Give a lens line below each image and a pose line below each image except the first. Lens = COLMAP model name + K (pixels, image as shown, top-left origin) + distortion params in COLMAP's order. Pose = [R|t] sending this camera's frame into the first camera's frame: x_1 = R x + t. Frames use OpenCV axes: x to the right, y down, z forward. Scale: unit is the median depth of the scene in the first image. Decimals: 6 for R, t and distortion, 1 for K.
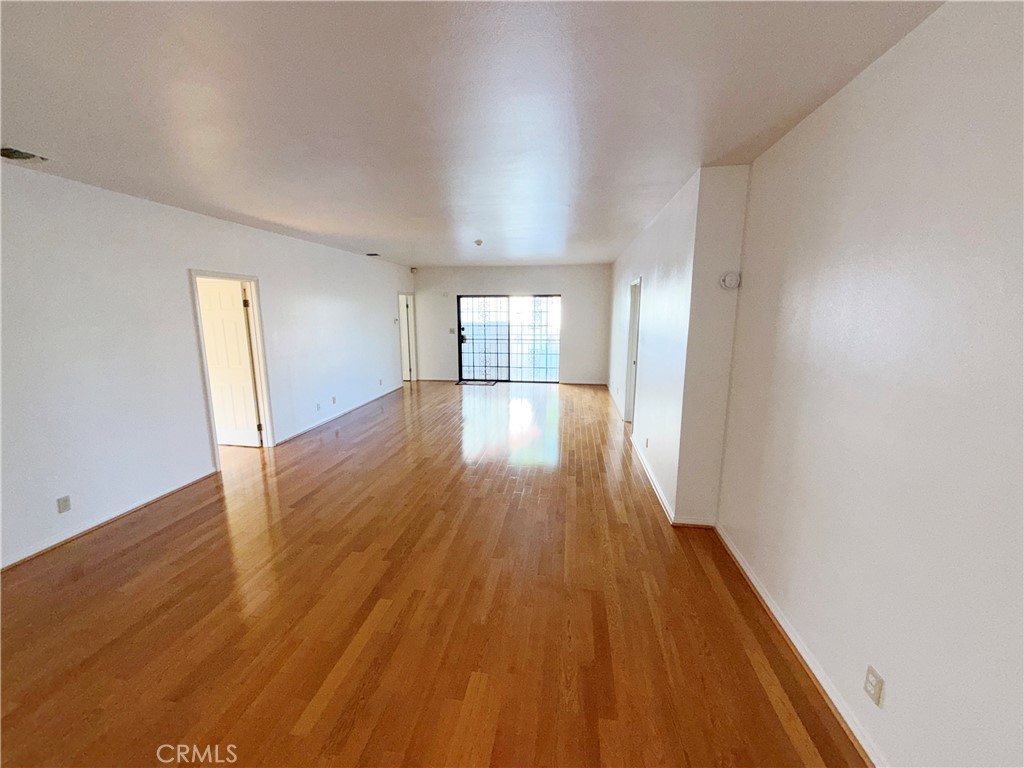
lens RADIAL K [[406.4, 0, 509.9], [0, 406.4, 385.4], [0, 0, 1]] dist [0.000225, 0.000073]
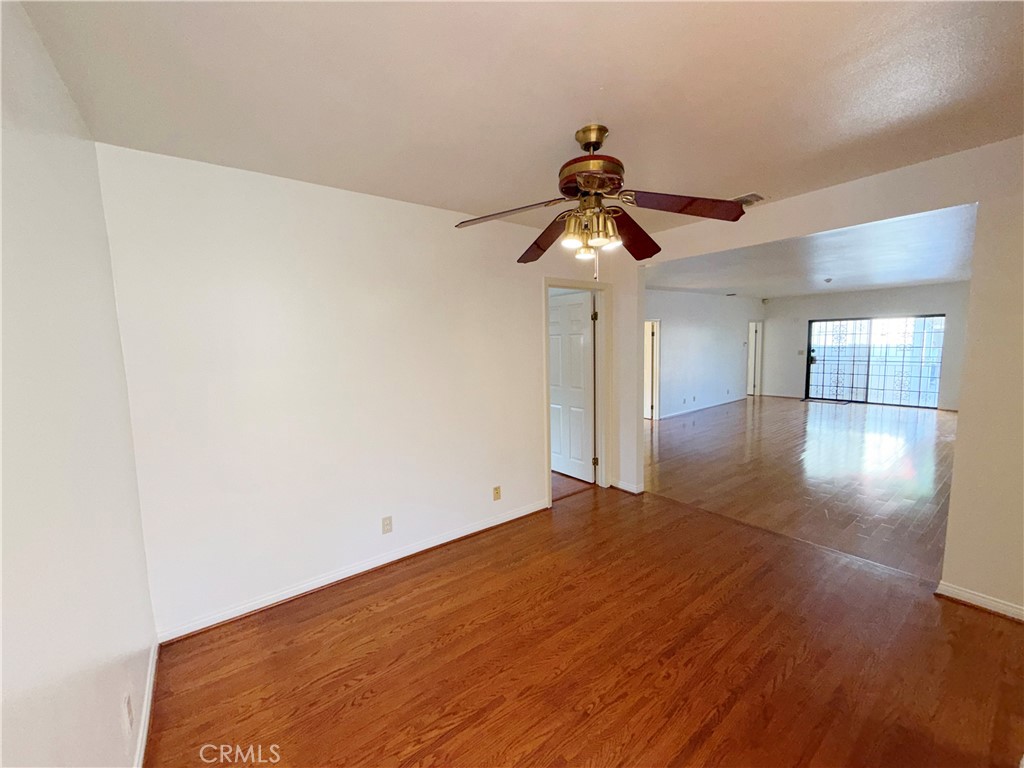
lens RADIAL K [[406.4, 0, 506.5], [0, 406.4, 383.7], [0, 0, 1]] dist [0.000225, 0.000073]
pose [[0.712174, 0.055340, -0.699818, 0.066253], [-0.102868, 0.994354, -0.026054, 0.060882], [0.694425, 0.090544, 0.713846, -0.335232]]
